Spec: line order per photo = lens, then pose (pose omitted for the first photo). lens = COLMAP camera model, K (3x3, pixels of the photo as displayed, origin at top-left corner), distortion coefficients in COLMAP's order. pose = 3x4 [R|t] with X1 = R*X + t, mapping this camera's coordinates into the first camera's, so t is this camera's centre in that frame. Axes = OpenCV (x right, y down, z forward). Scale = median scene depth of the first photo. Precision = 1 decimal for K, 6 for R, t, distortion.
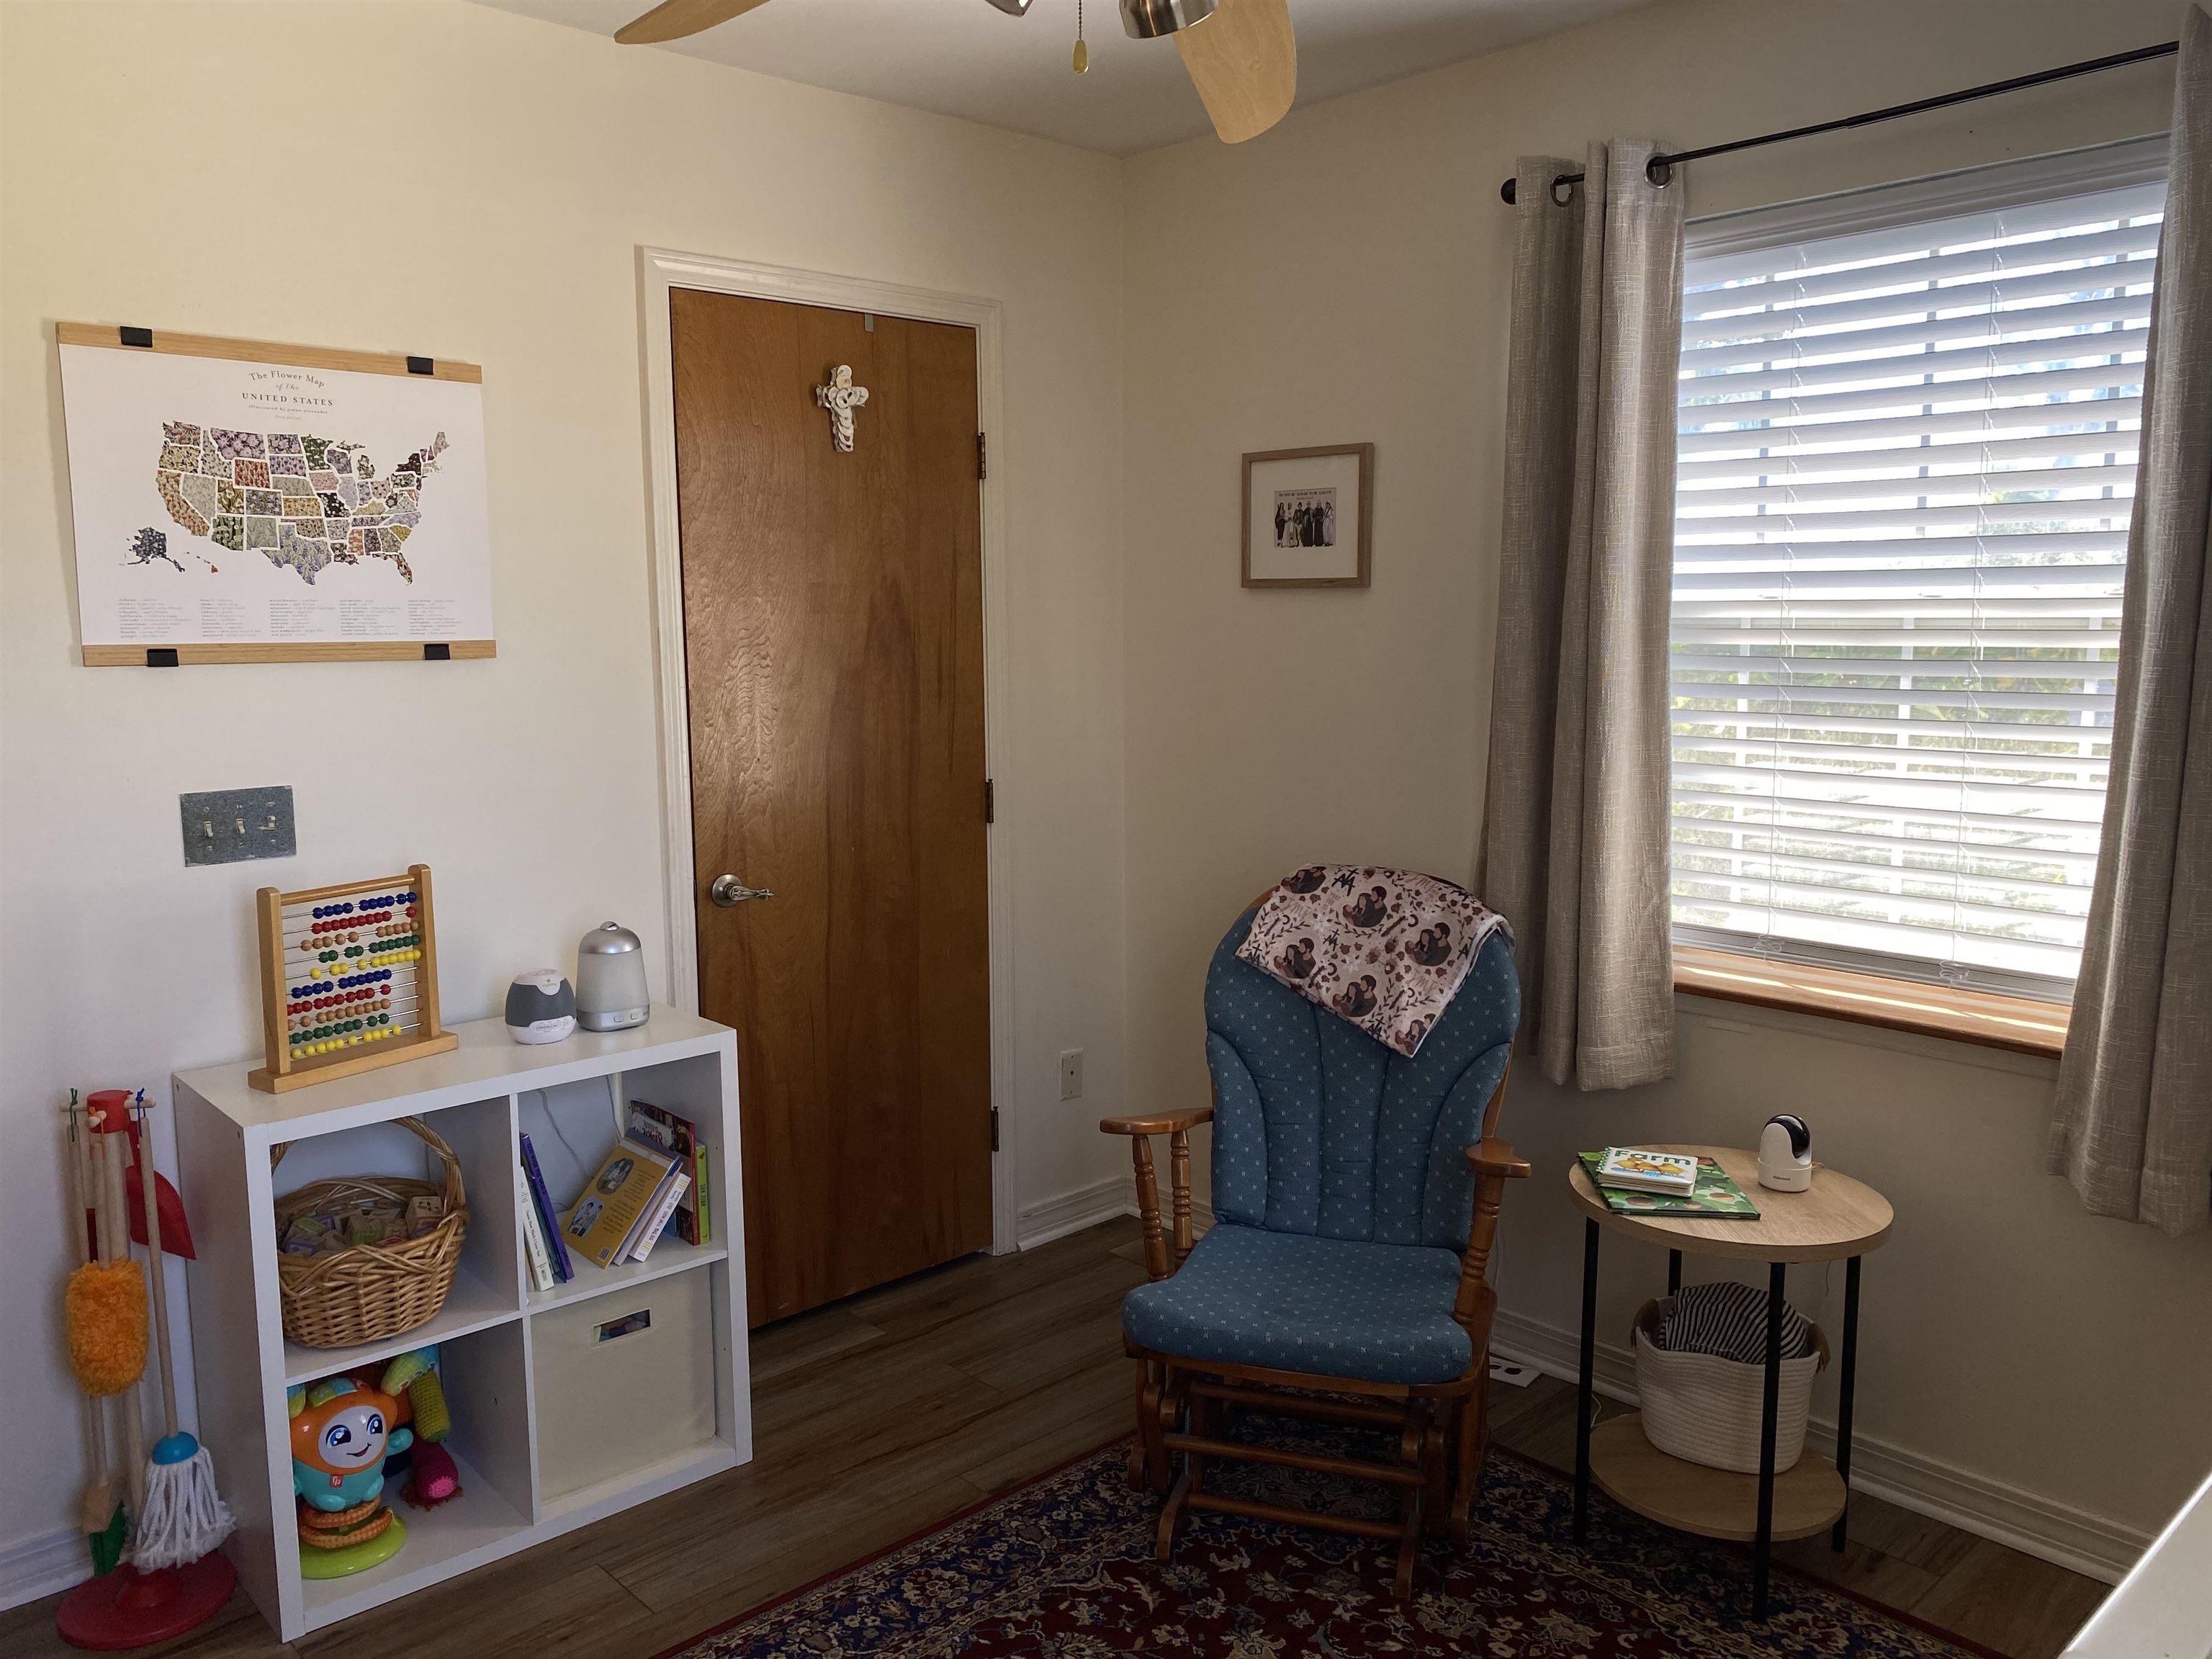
lens RADIAL K [[1653.4, 0, 1102.2], [0, 1653.4, 844.3], [0, 0, 1]] dist [0.070842, -0.150589]
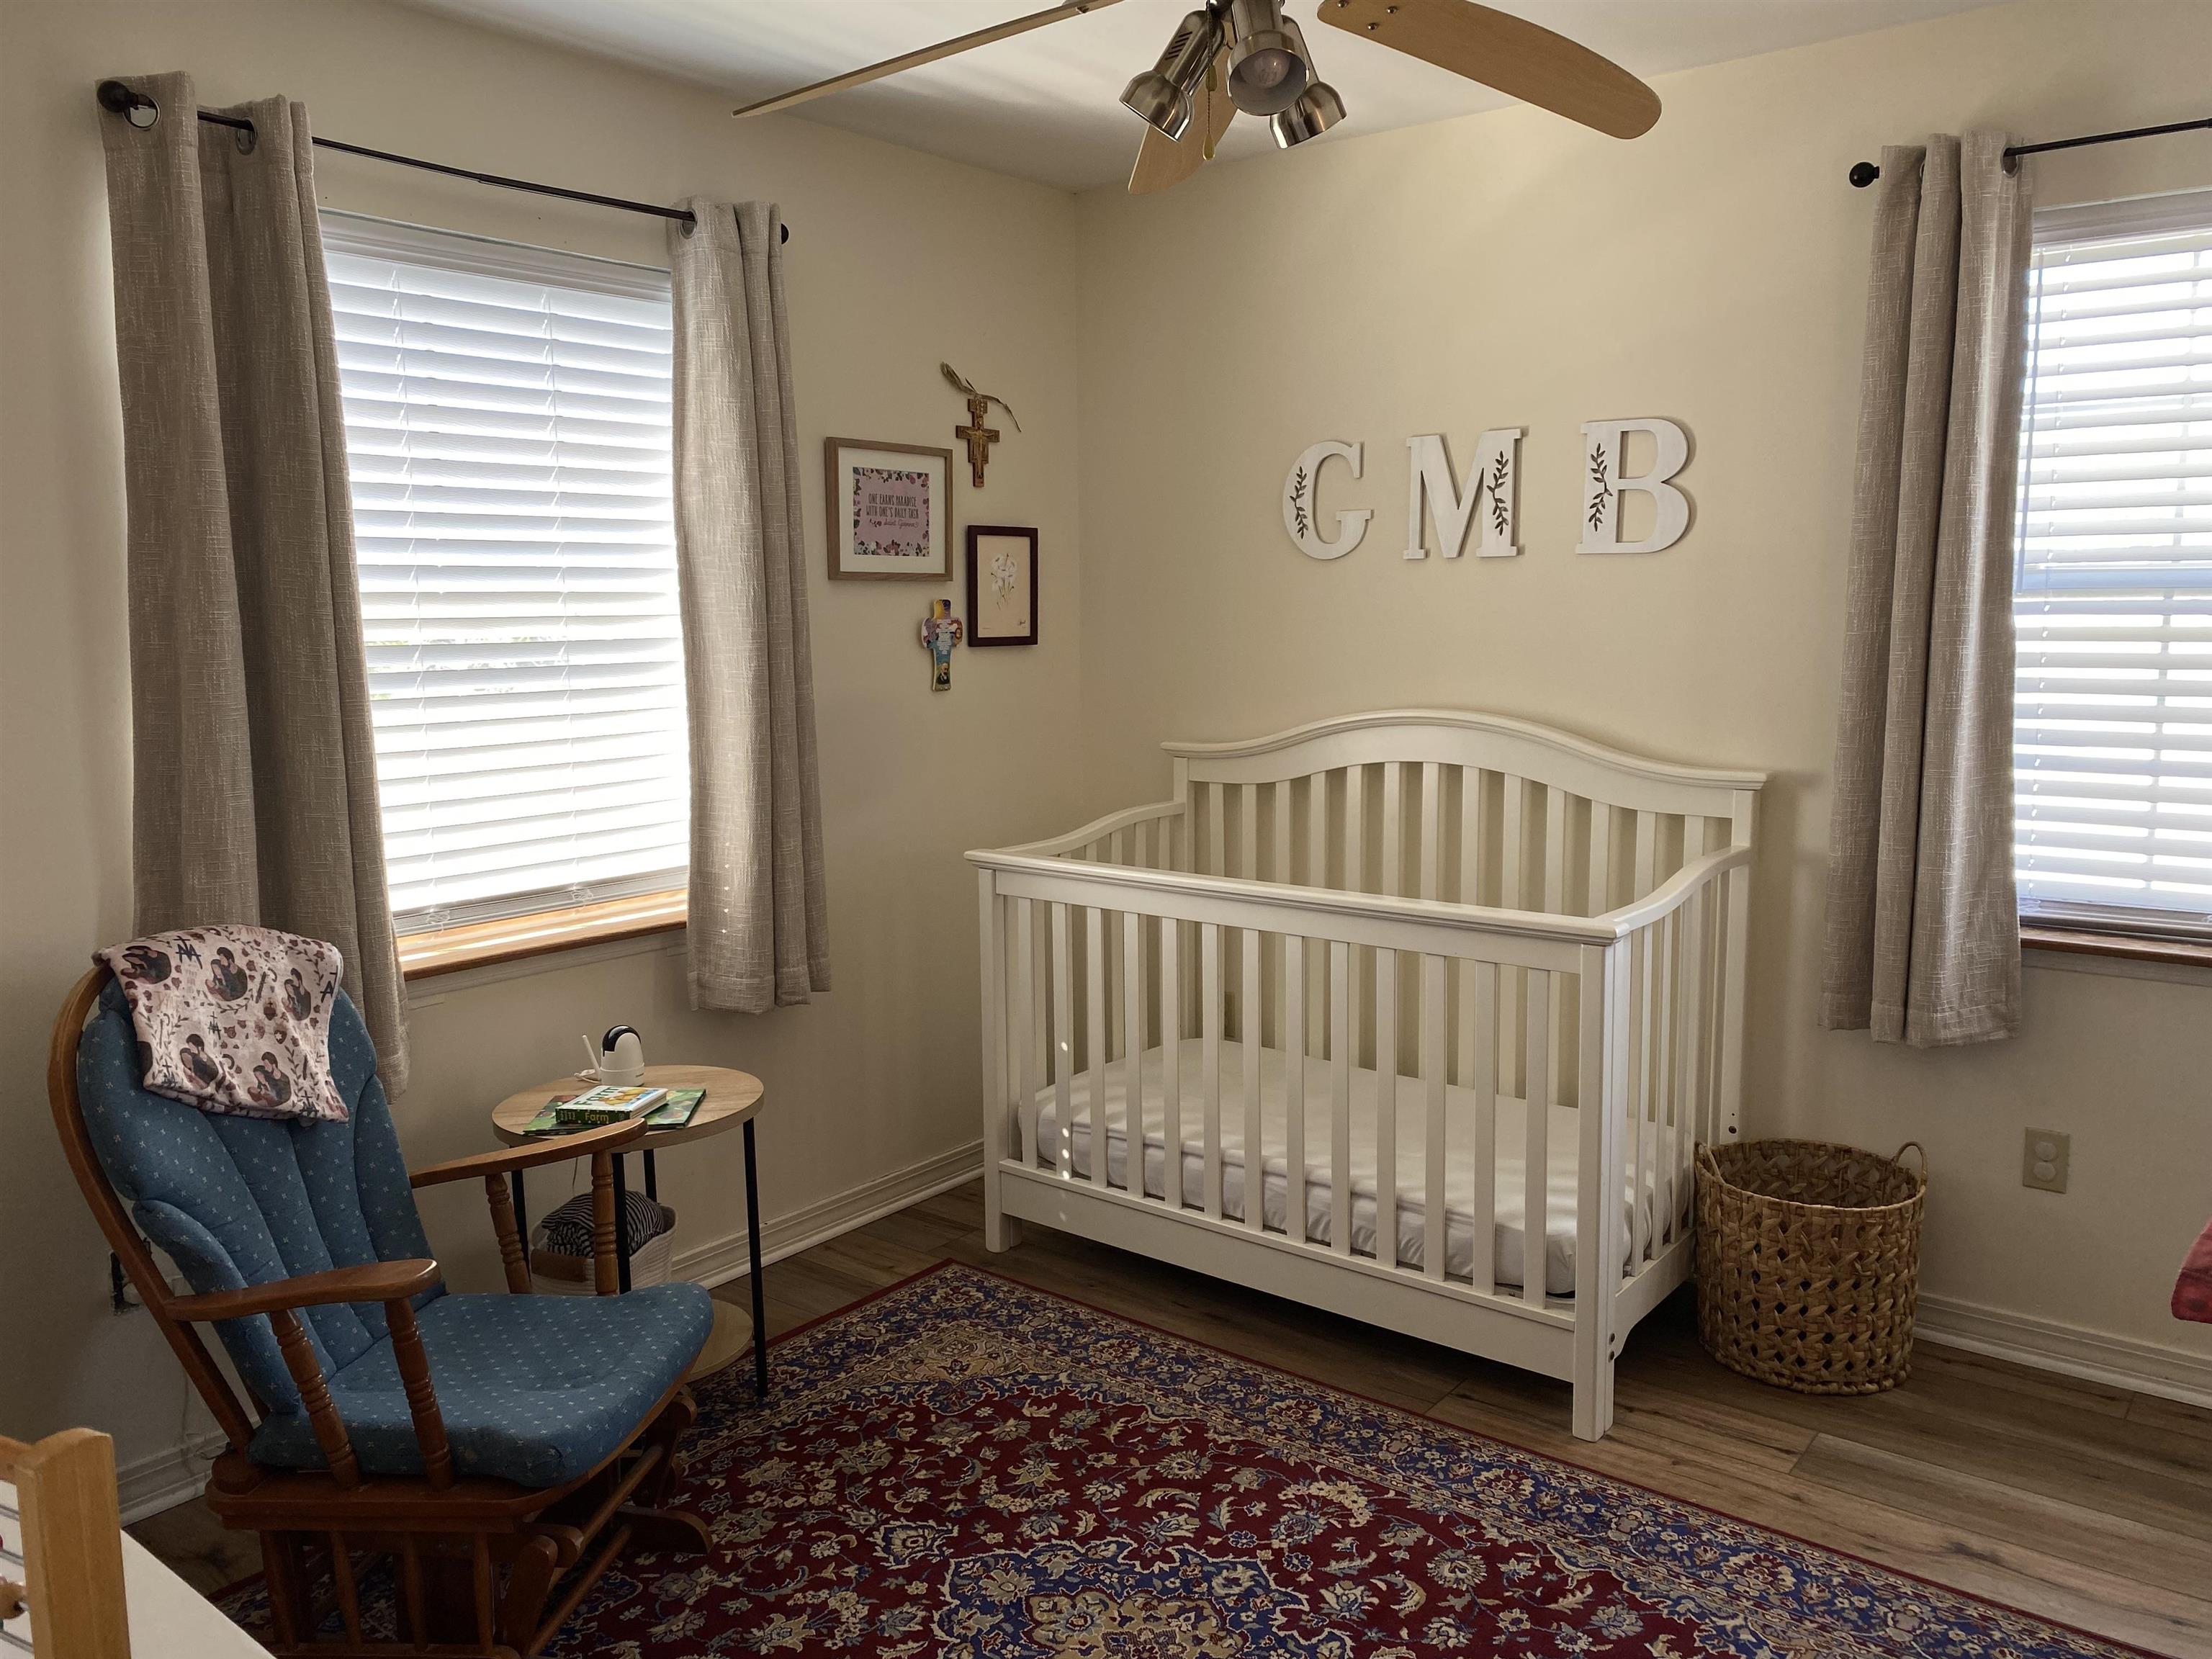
lens RADIAL K [[1688.8, 0, 1106.0], [0, 1688.8, 829.5], [0, 0, 1]] dist [0.051614, -0.051512]
pose [[-0.159710, -0.128398, 0.978778, -0.709082], [0.140761, 0.978412, 0.151318, -0.096067], [-0.977077, 0.161940, -0.138188, 0.699150]]
